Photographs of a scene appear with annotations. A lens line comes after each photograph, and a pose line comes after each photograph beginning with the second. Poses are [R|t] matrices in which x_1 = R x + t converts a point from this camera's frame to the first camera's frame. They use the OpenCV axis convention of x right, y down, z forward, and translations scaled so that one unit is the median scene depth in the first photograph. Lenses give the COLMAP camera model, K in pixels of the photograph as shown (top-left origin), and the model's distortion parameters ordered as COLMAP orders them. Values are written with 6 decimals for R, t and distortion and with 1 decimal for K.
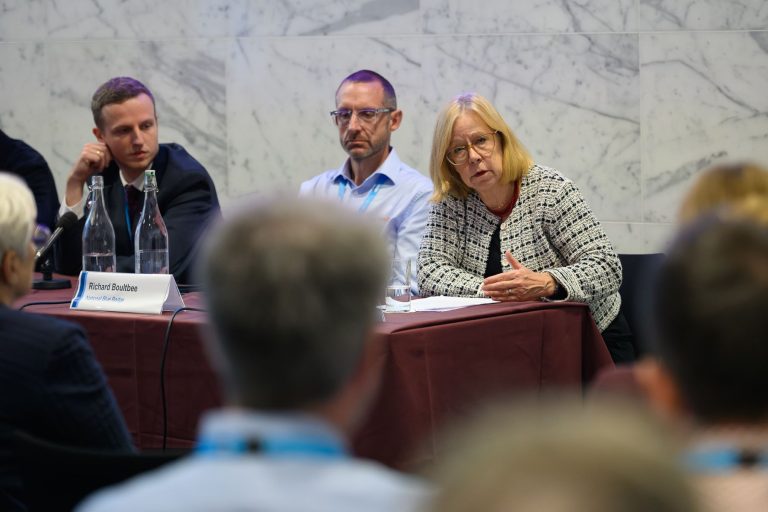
lens RADIAL K [[2837.4, 0, 382.0], [0, 2837.4, 254.0], [0, 0, 1]] dist [-0.033257, 0.000000]
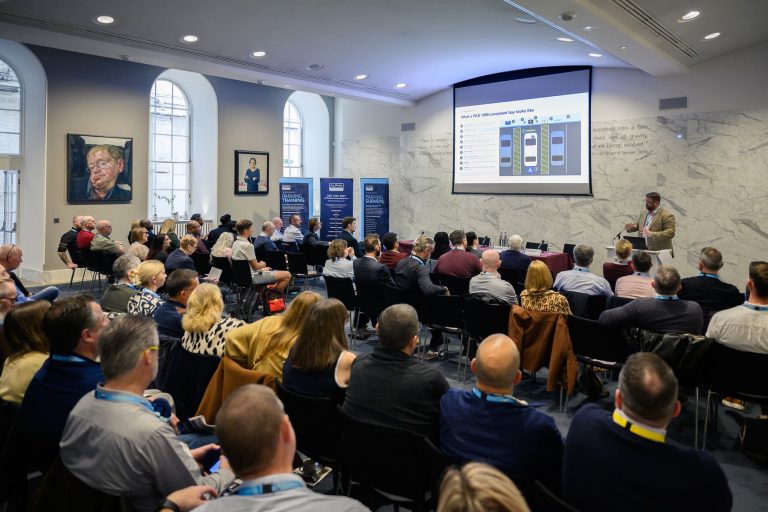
lens RADIAL K [[558.5, 0, 377.8], [0, 558.5, 180.9], [0, 0, 1]] dist [-0.000953, 0.012527]
pose [[0.991314, 0.031682, -0.127642, -0.183585], [-0.044398, 0.994191, -0.098045, -0.003398], [0.123794, 0.102861, 0.986962, -0.338049]]
